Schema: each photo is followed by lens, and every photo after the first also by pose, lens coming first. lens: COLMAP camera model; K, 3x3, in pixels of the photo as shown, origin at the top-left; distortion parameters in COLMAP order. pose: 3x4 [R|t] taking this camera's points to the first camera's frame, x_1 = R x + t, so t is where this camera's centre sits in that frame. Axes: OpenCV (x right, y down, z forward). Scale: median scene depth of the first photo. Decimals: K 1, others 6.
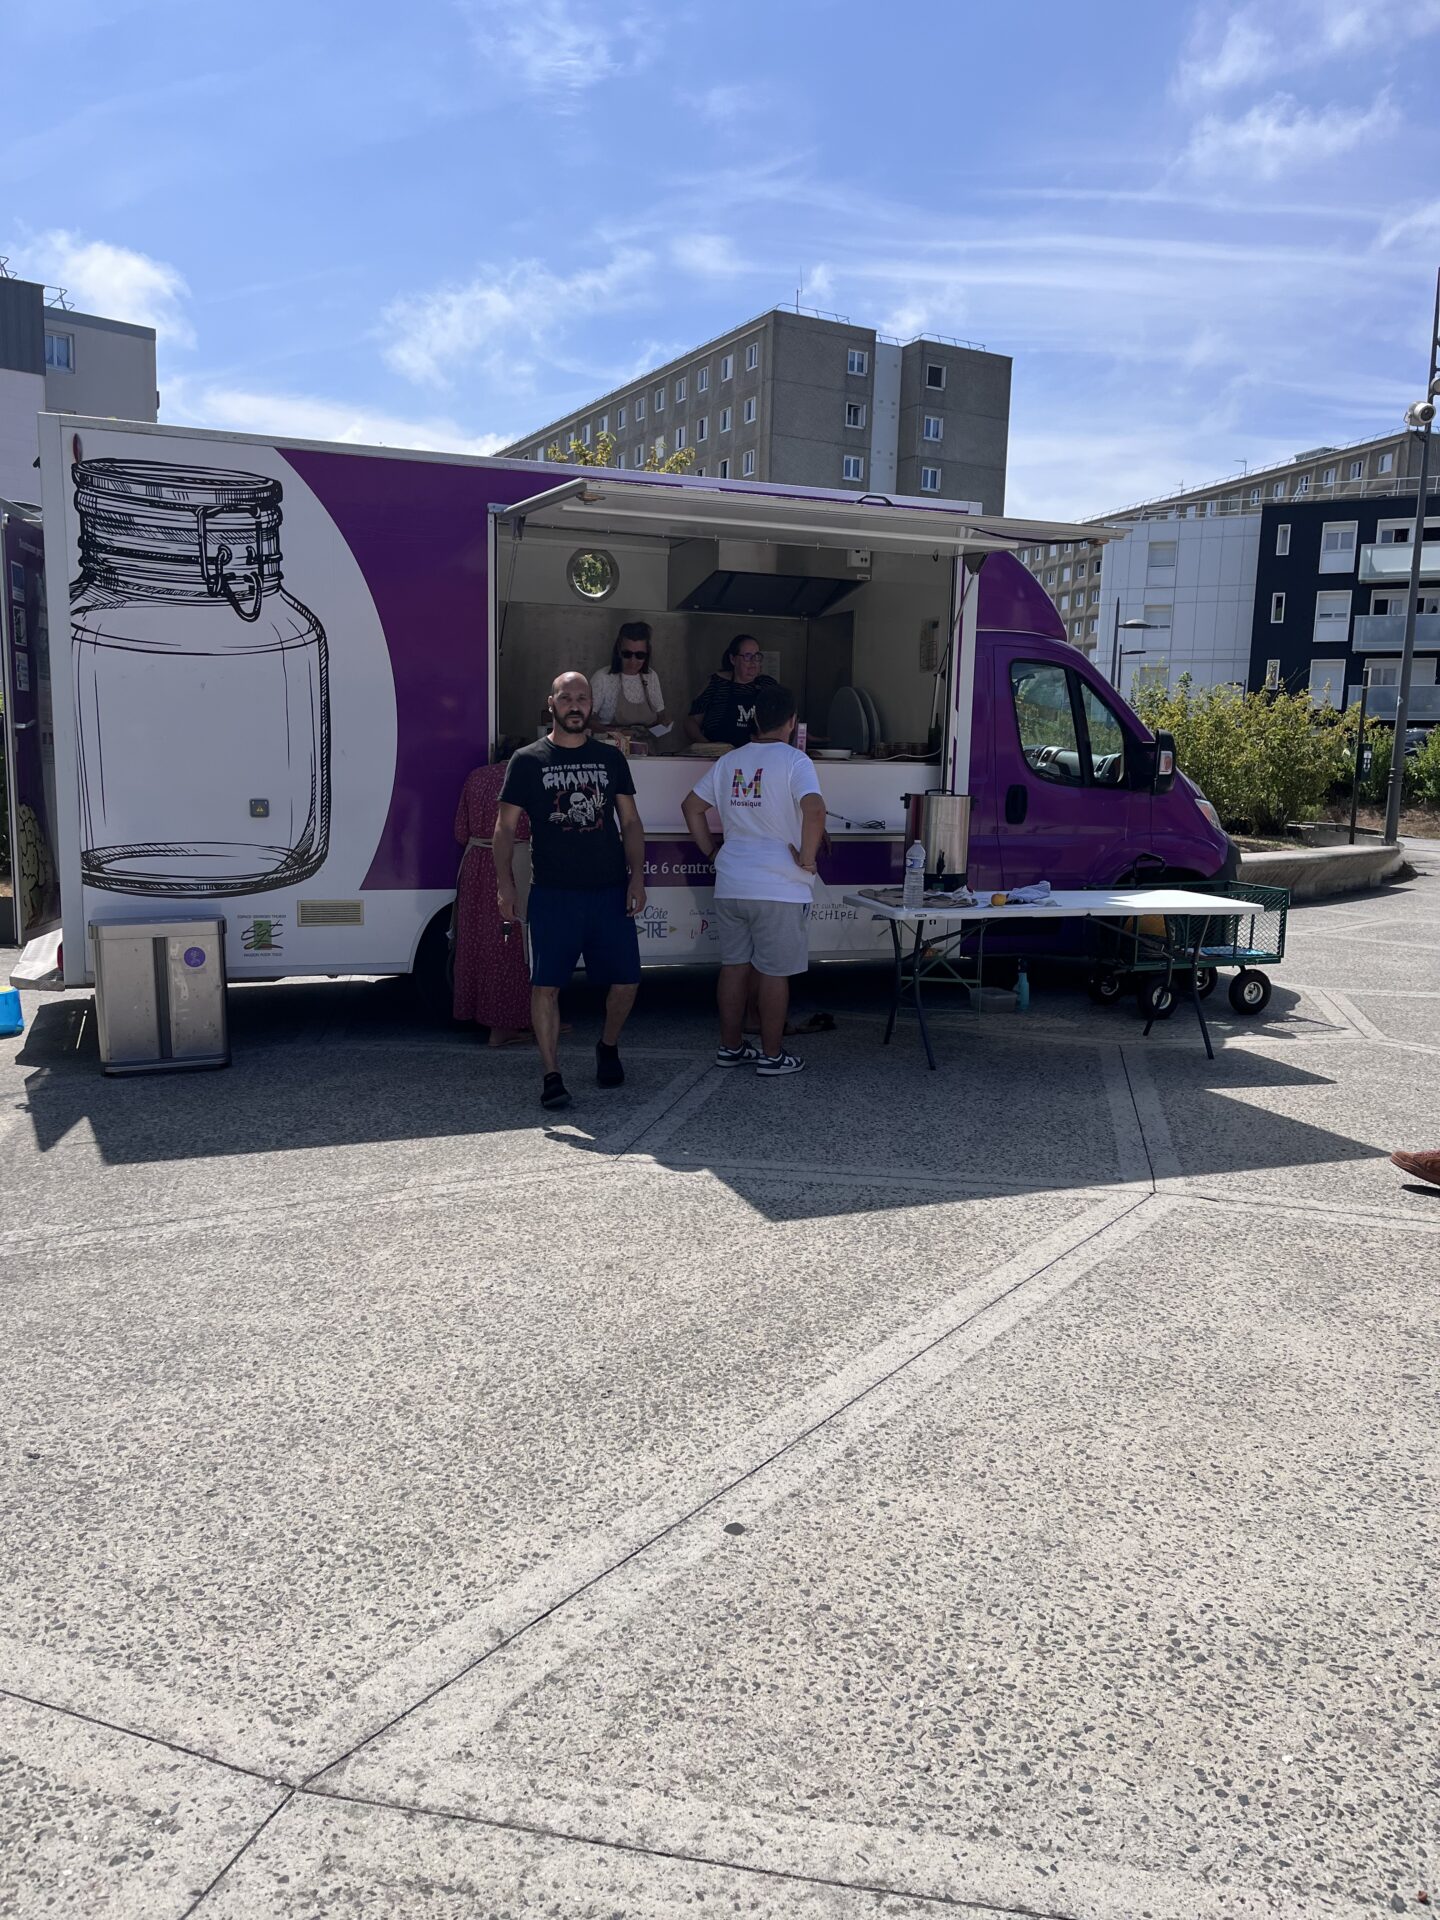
lens RADIAL K [[1450.2, 0, 705.2], [0, 1450.2, 962.7], [0, 0, 1]] dist [0.024389, -0.003233]
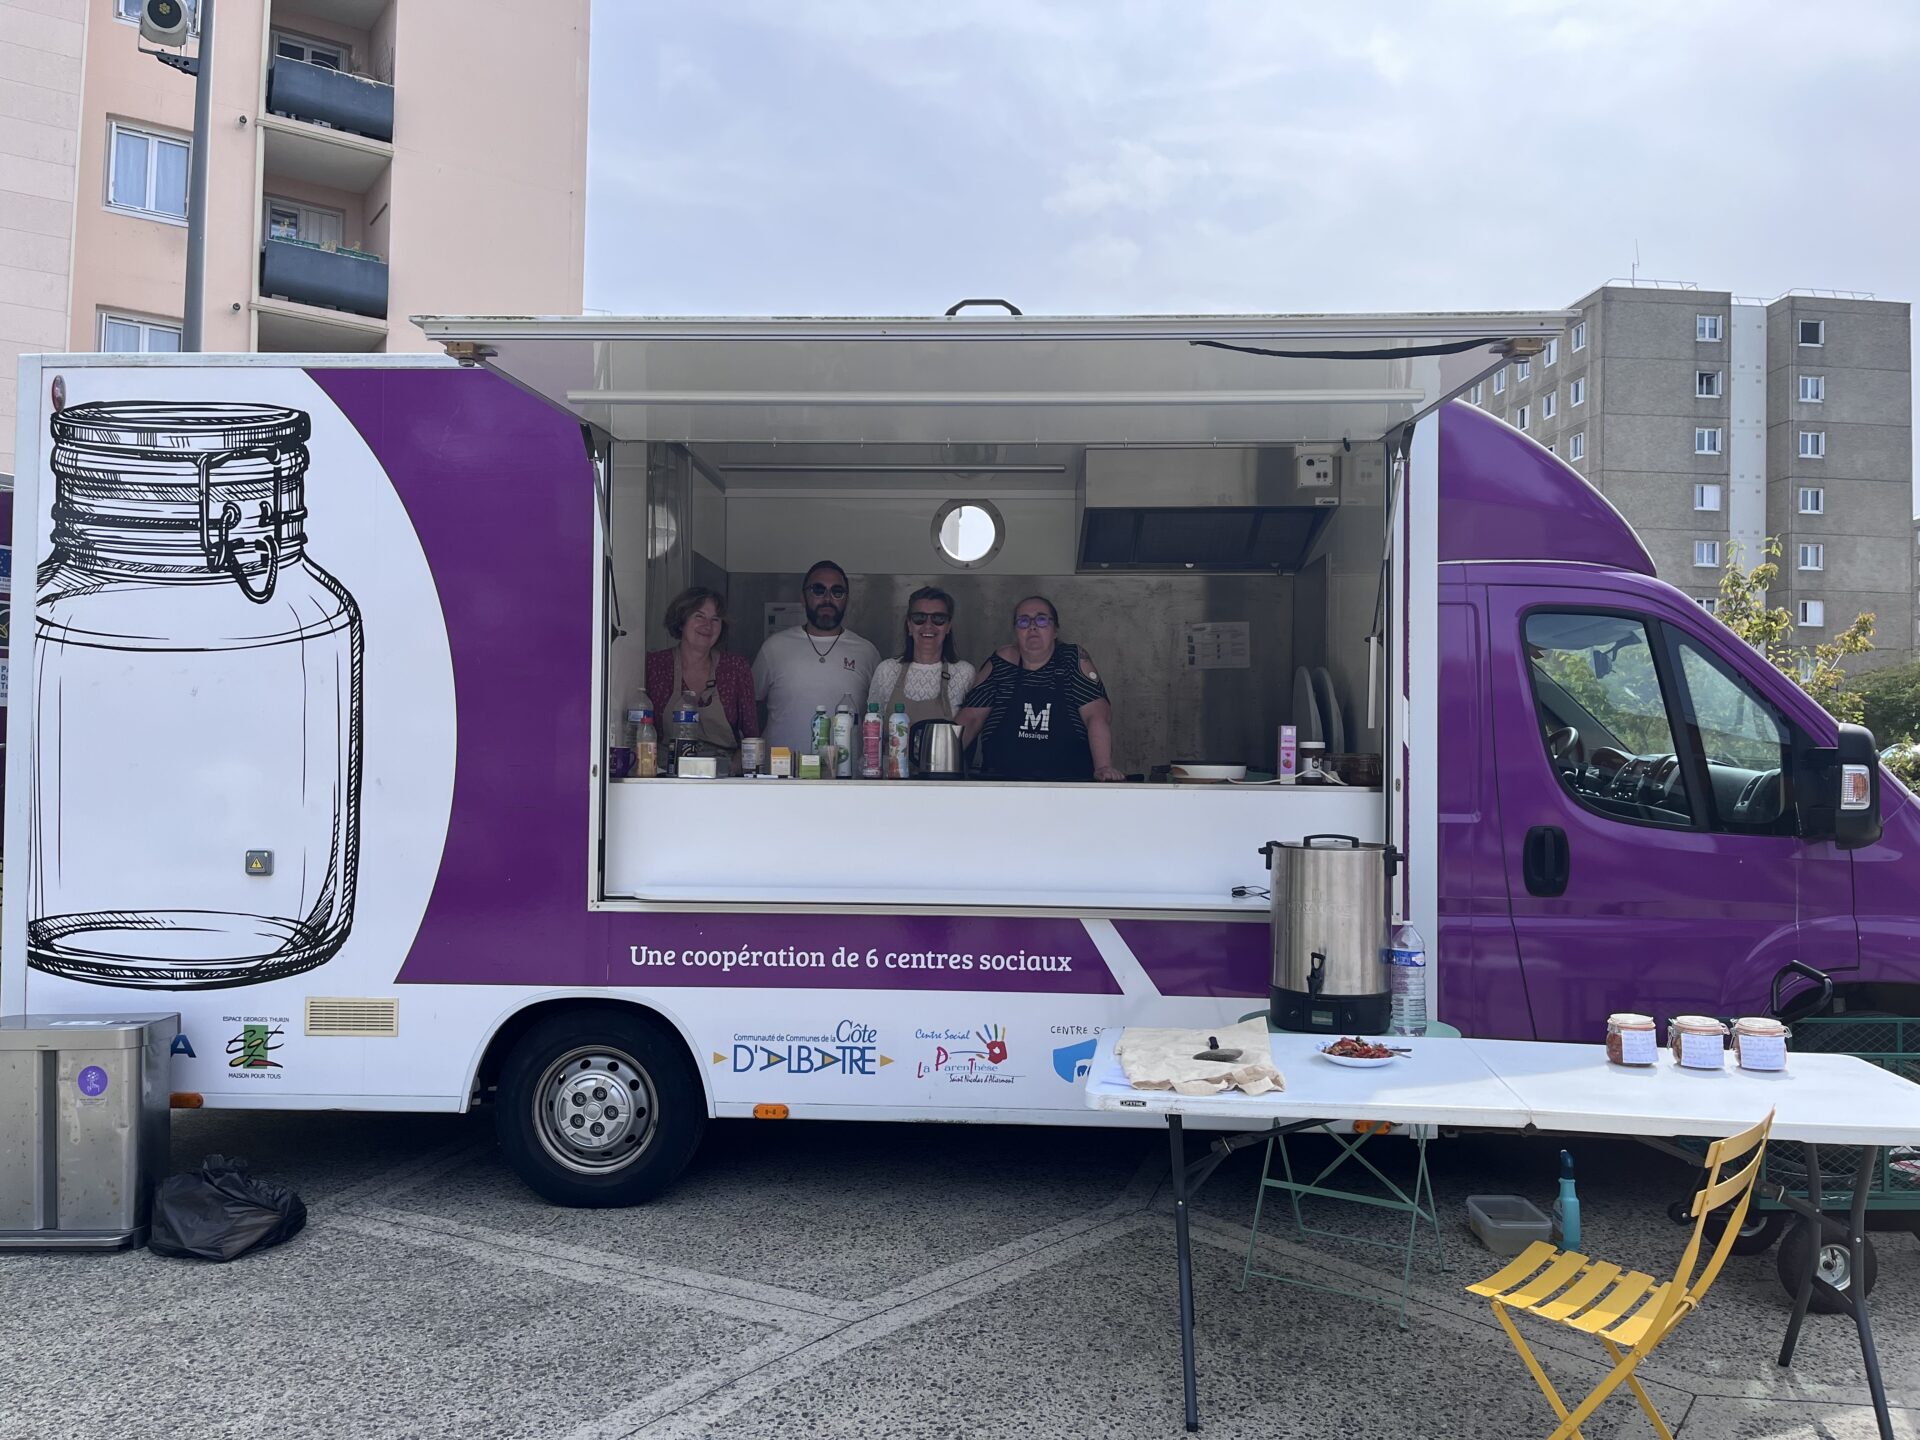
lens RADIAL K [[1425.5, 0, 952.5], [0, 1425.5, 723.6], [0, 0, 1]] dist [0.070645, -0.090778]
pose [[0.917661, -0.021448, -0.396784, 0.282685], [-0.045470, 0.986315, -0.158475, -0.079195], [0.394753, 0.163468, 0.904128, 0.504941]]
